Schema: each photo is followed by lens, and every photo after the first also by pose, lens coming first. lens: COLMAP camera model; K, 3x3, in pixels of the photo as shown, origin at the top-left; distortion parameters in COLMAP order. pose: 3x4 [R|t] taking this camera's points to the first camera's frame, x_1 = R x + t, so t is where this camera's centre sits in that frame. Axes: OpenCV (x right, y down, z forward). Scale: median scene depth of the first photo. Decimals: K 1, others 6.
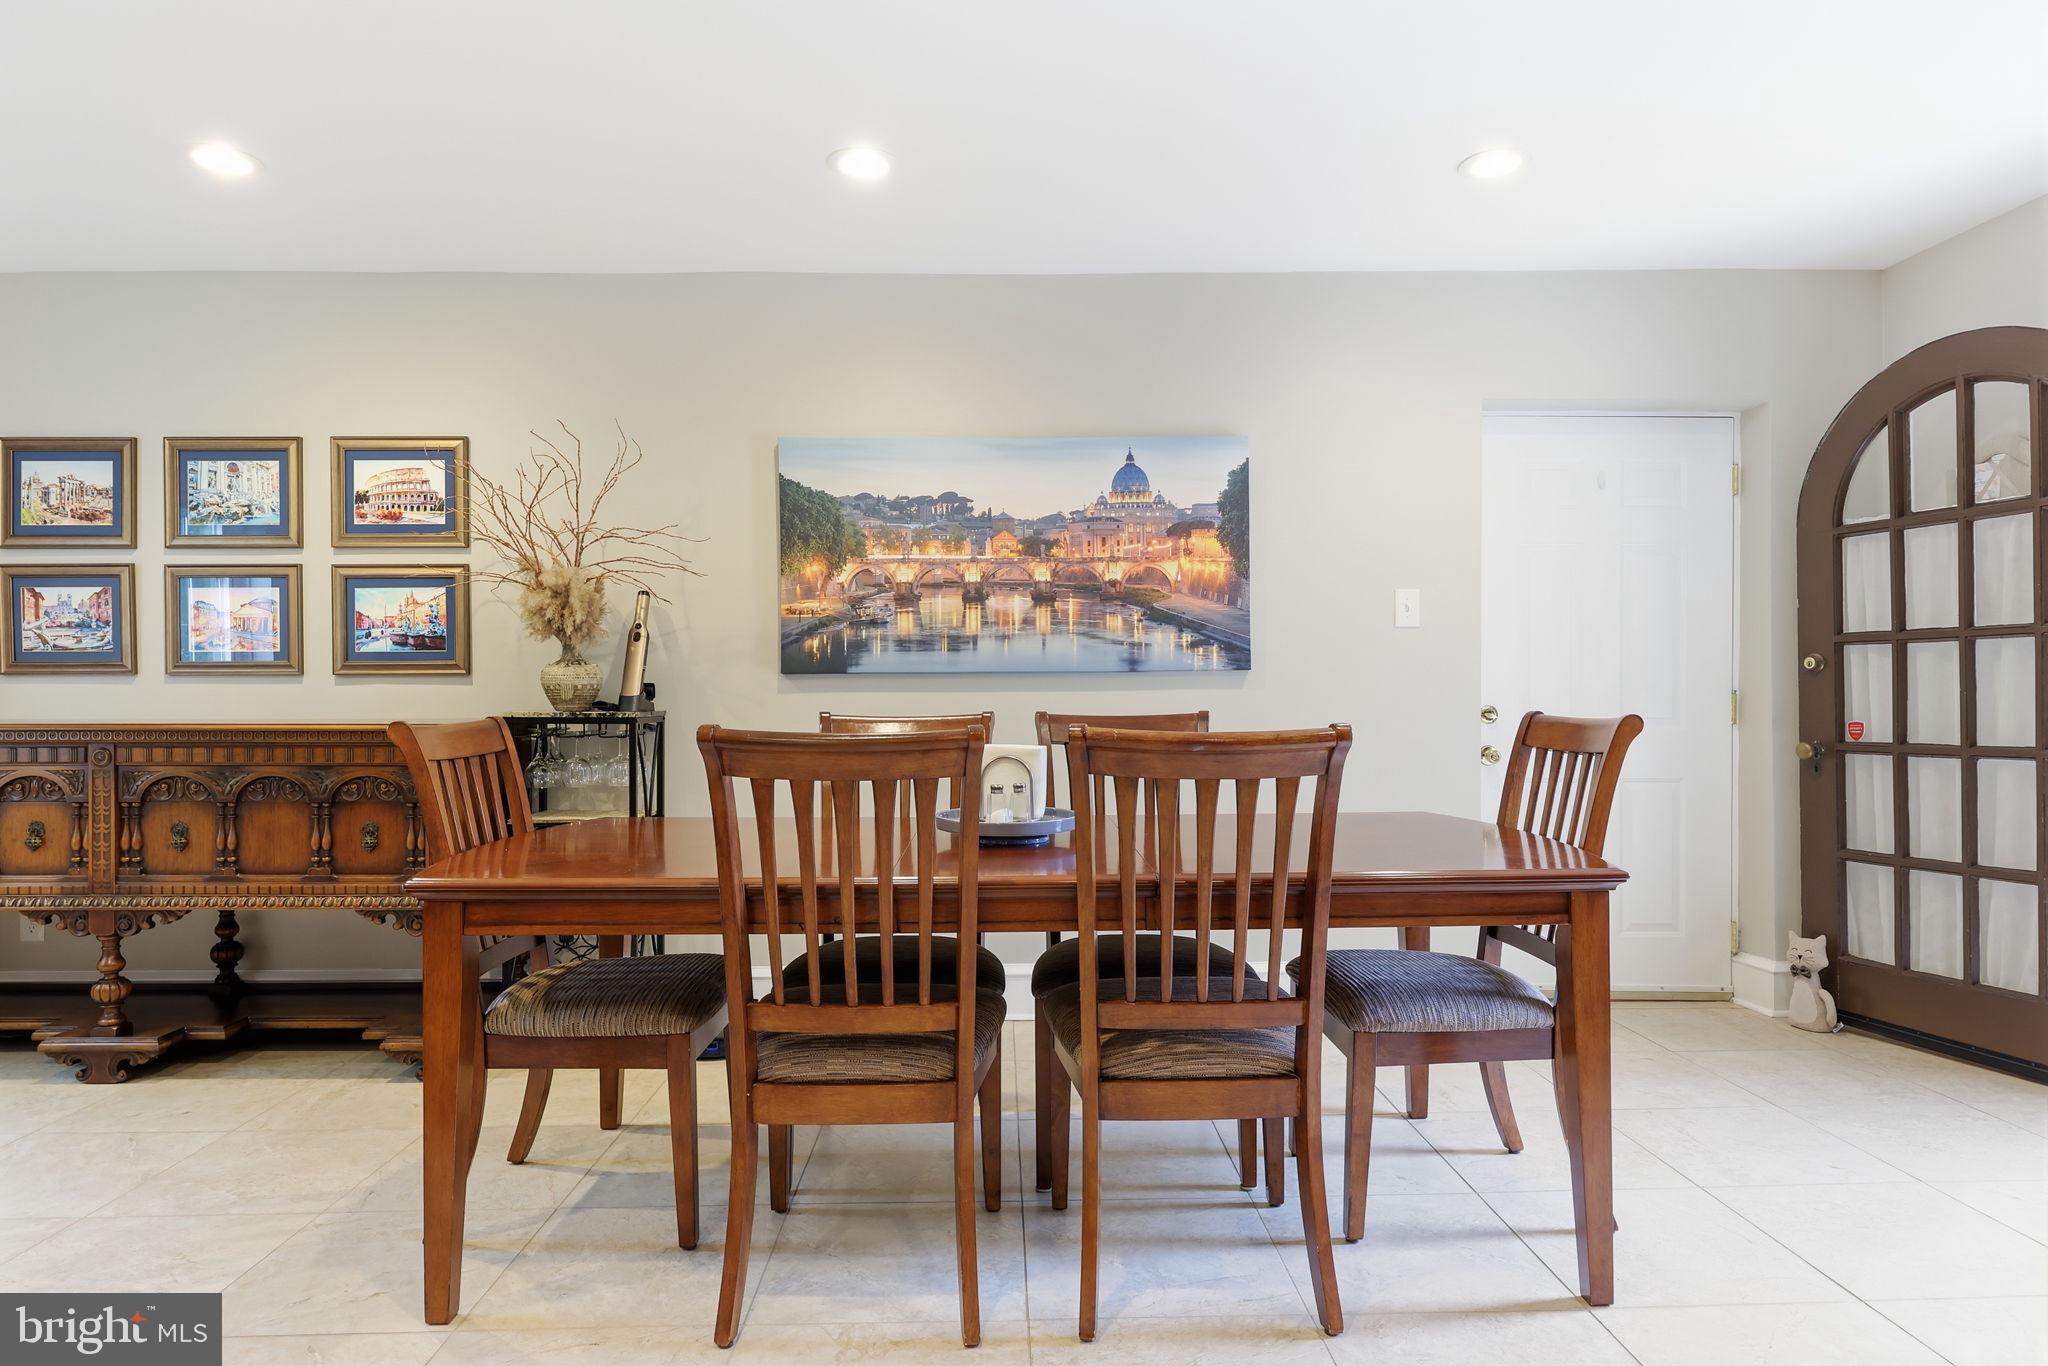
lens RADIAL K [[1188.4, 0, 1012.8], [0, 1188.4, 691.4], [0, 0, 1]] dist [0.001047, -0.003362]
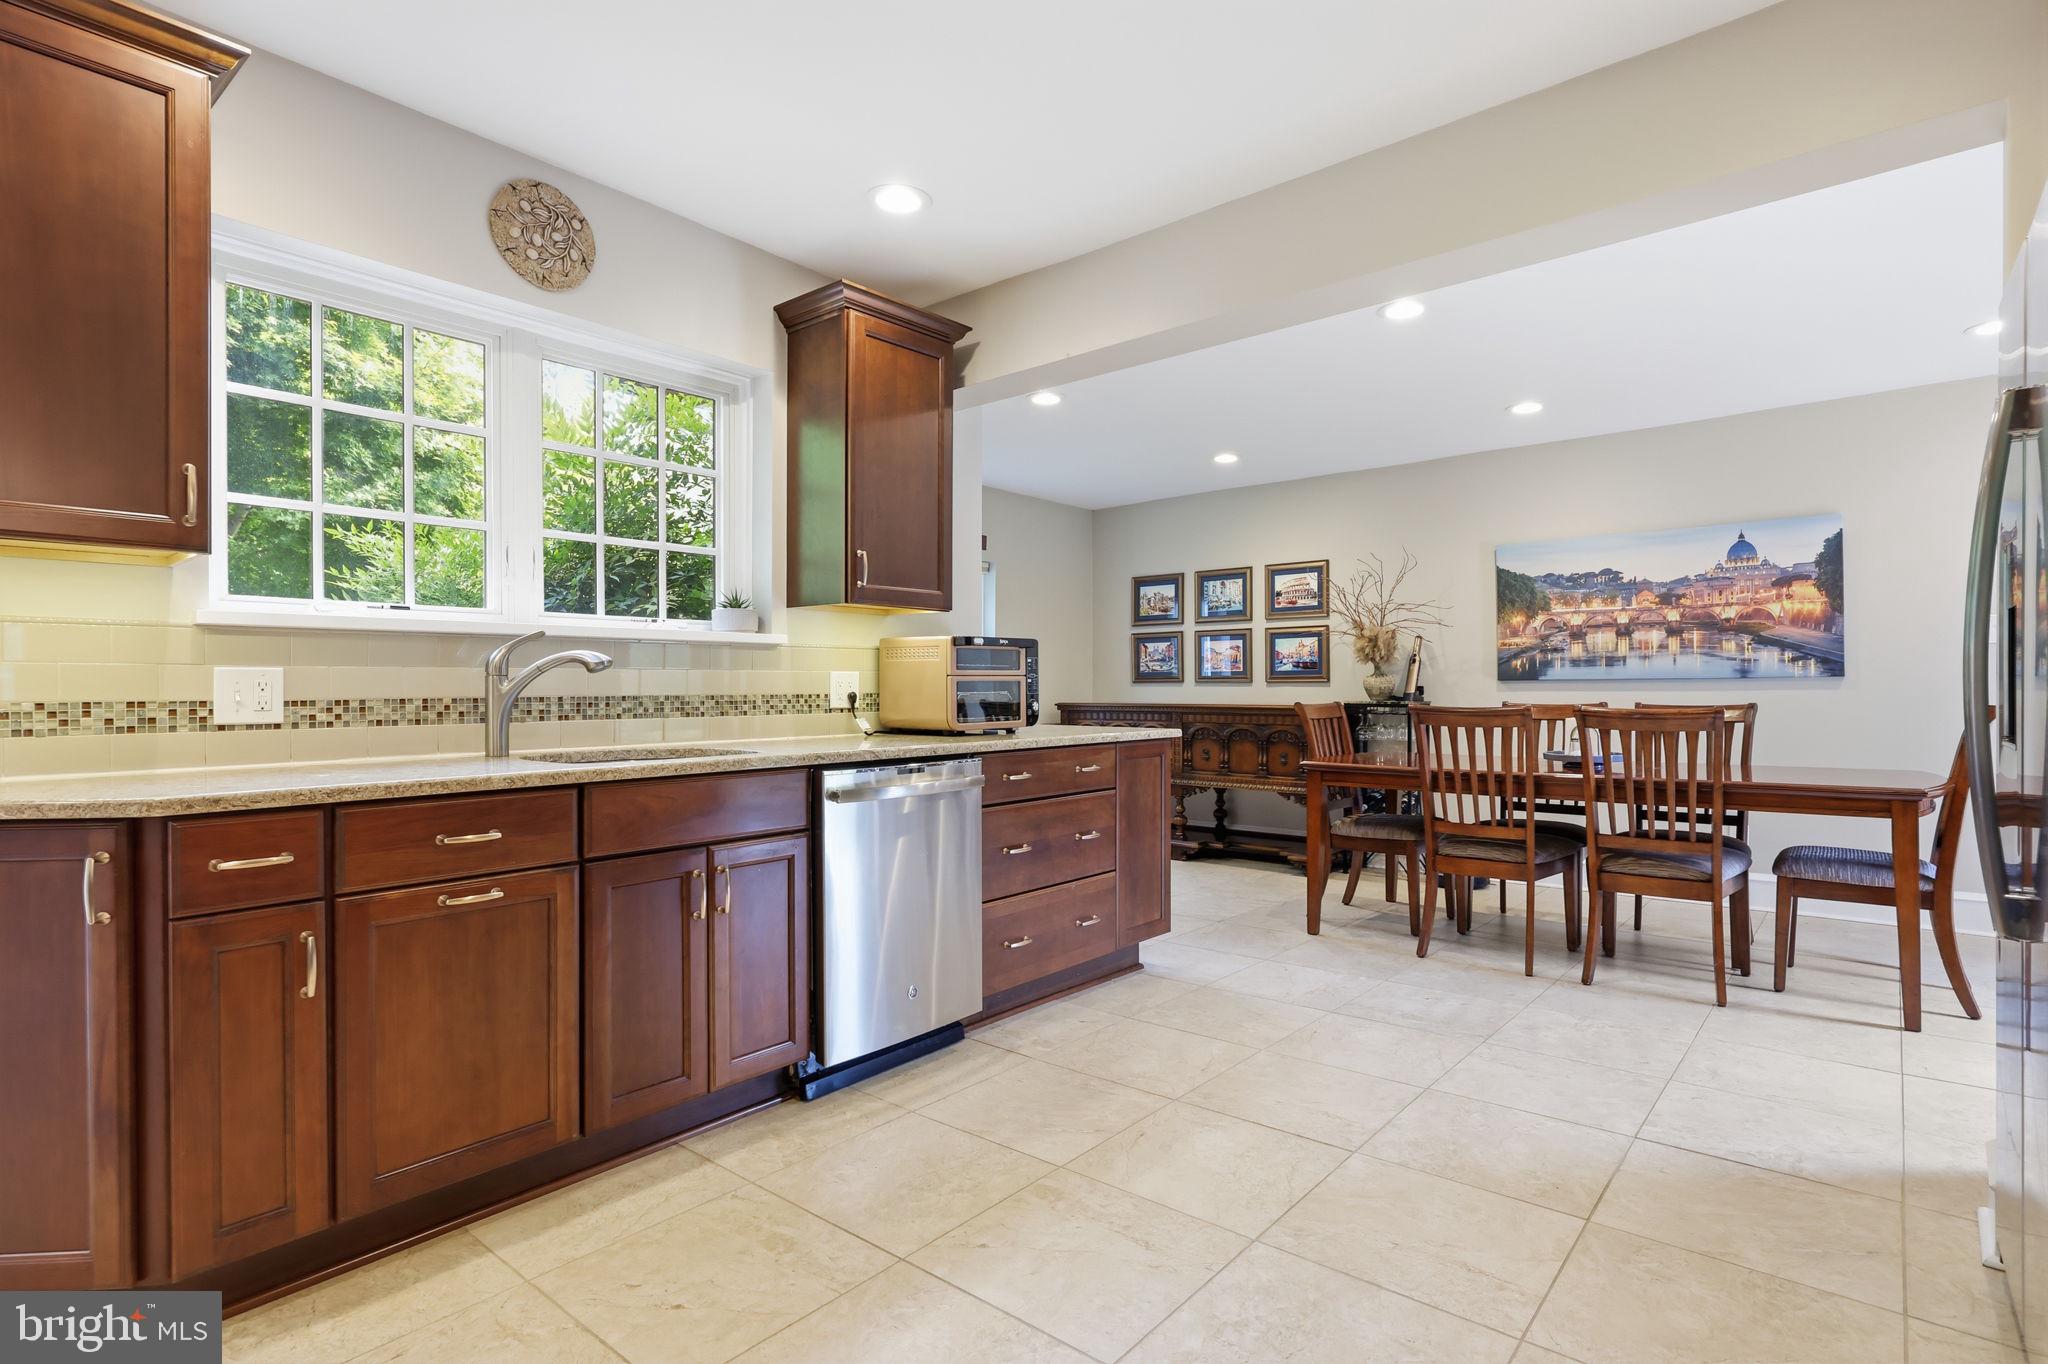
lens RADIAL K [[1024.0, 0, 1032.3], [0, 1024.0, 690.1], [0, 0, 1]] dist [0.001405, 0.000036]
pose [[0.750587, 0.001650, -0.660769, 0.288314], [-0.002135, 0.999998, 0.000071, 0.000441], [0.660768, 0.001358, 0.750589, -0.583511]]
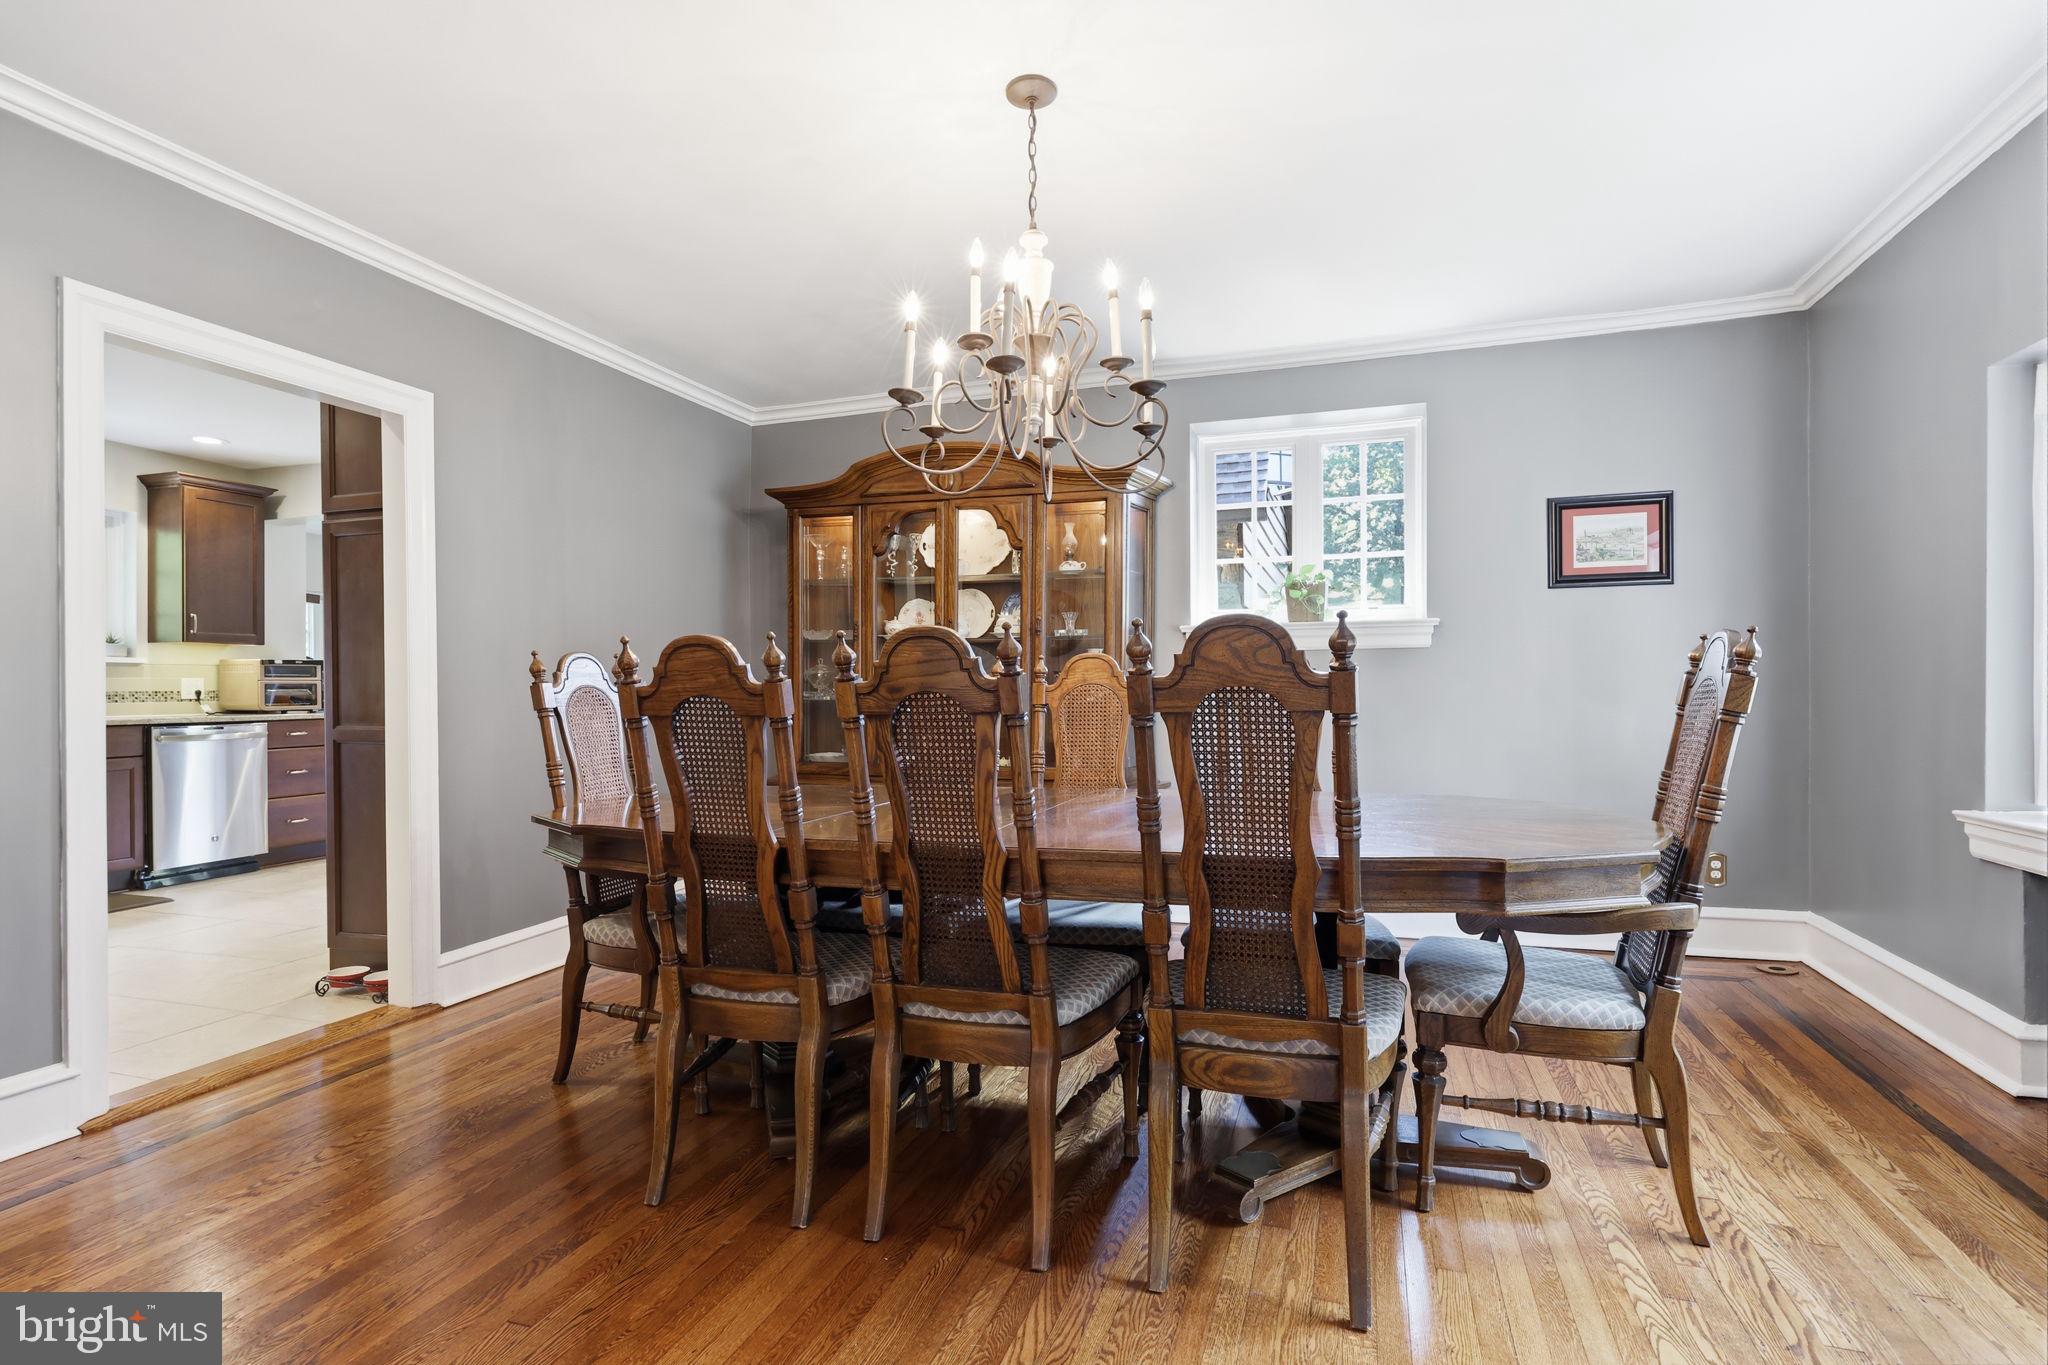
lens RADIAL K [[1024.0, 0, 1034.3], [0, 1024.0, 692.6], [0, 0, 1]] dist [0.001405, 0.000036]
pose [[0.945030, 0.002783, -0.326973, 2.720111], [-0.001918, 0.999994, 0.002970, -0.001840], [0.326979, -0.002179, 0.945029, -1.777778]]
